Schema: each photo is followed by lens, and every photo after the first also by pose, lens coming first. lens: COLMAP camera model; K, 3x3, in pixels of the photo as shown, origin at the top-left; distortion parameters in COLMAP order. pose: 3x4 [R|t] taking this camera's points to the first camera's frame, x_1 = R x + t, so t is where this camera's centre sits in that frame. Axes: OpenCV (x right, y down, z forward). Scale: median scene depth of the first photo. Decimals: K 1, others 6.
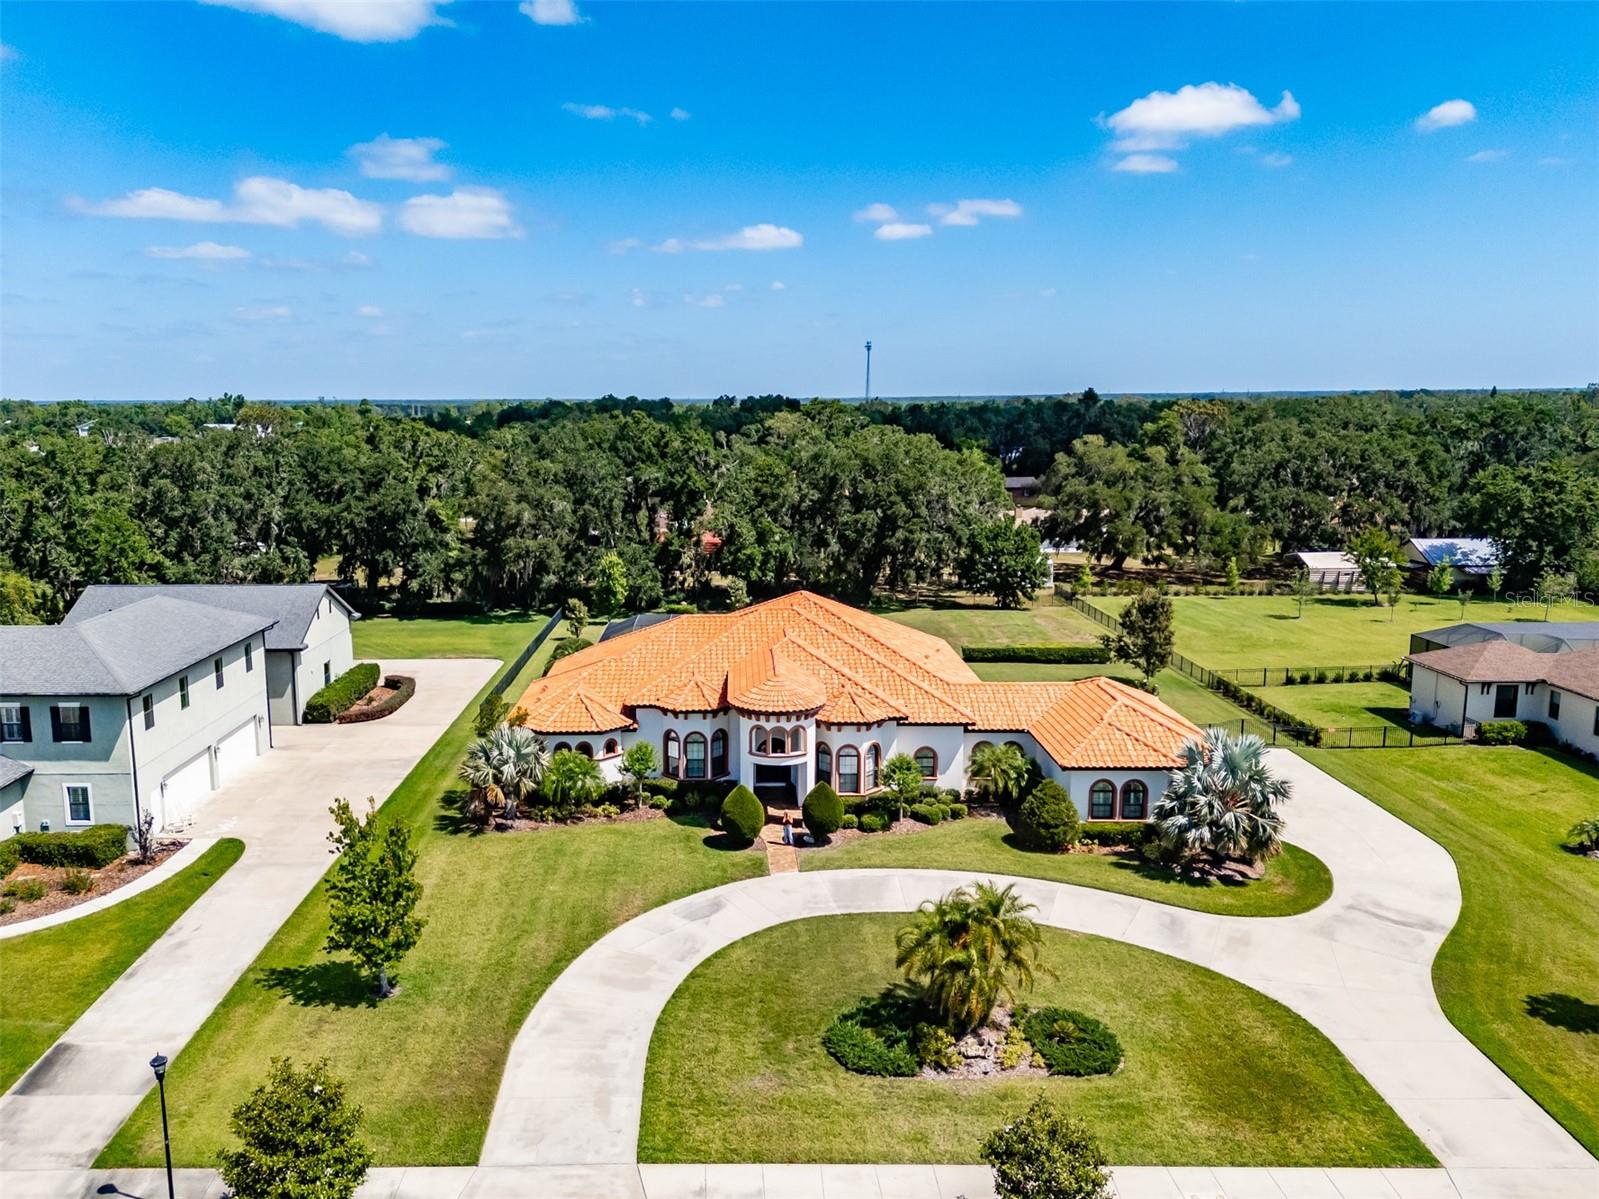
lens RADIAL K [[1220.7, 0, 723.8], [0, 1220.7, 599.1], [0, 0, 1]] dist [0.072168, -0.060239]
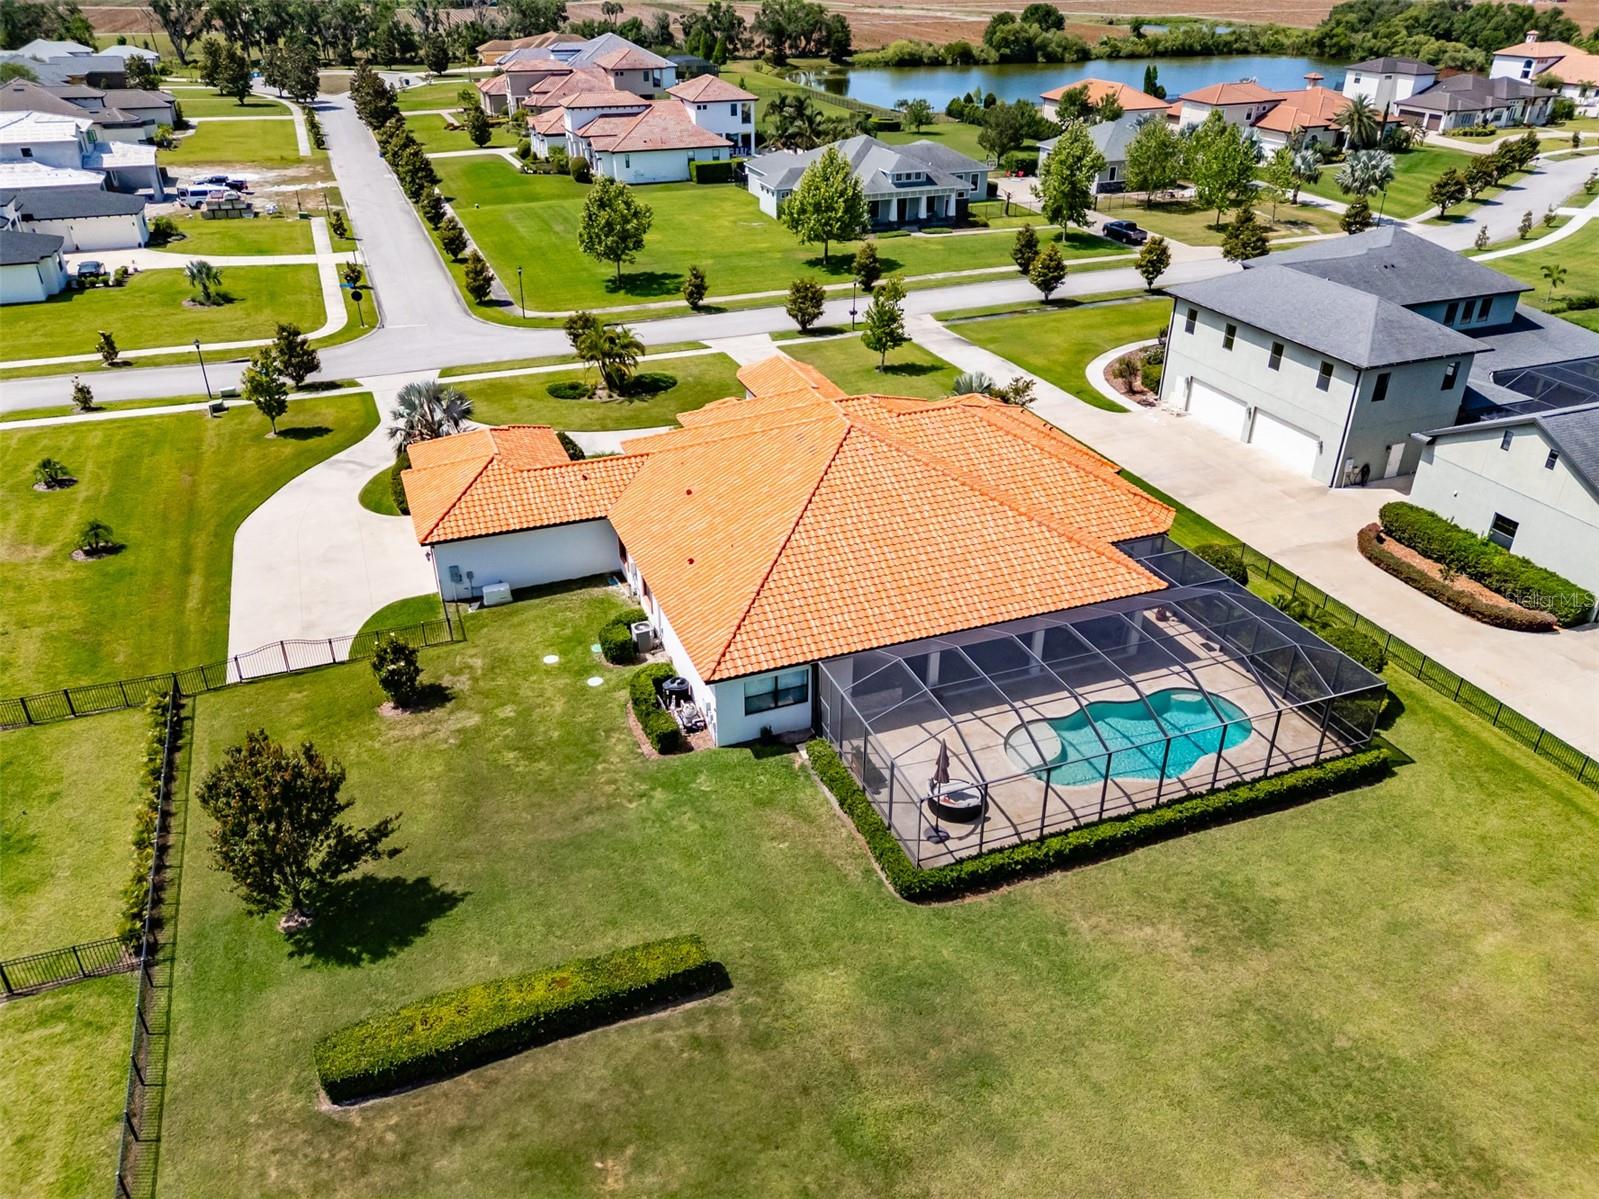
lens RADIAL K [[1182.8, 0, 802.9], [0, 1182.8, 600.6], [0, 0, 1]] dist [0.022550, -0.003754]
pose [[-0.929497, 0.183007, -0.320225, 0.424164], [-0.057562, 0.785602, 0.616048, -0.452101], [0.364311, 0.591048, -0.719681, 1.935771]]
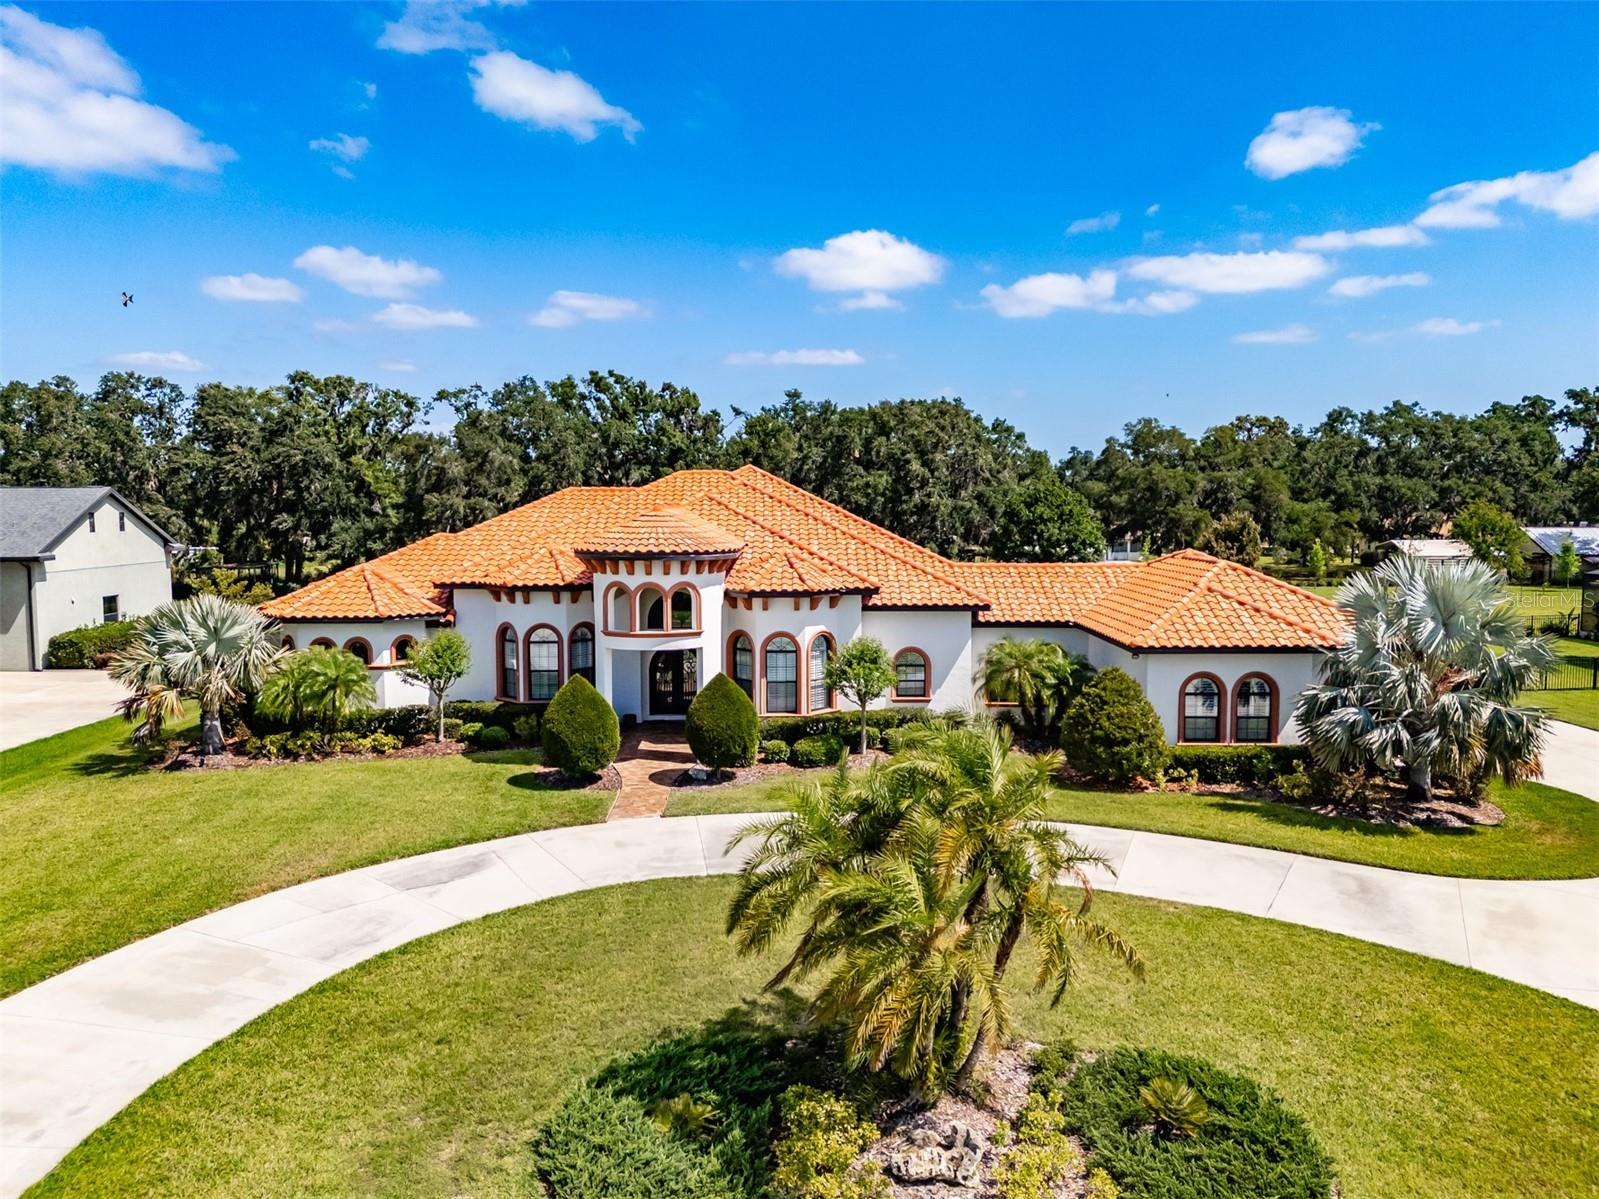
lens RADIAL K [[1175.0, 0, 798.9], [0, 1175.0, 604.4], [0, 0, 1]] dist [0.069672, -0.072924]
pose [[0.999931, 0.004550, 0.010838, 0.104588], [-0.003739, 0.997273, -0.073706, 0.148182], [-0.011144, 0.073661, 0.997221, 0.415397]]
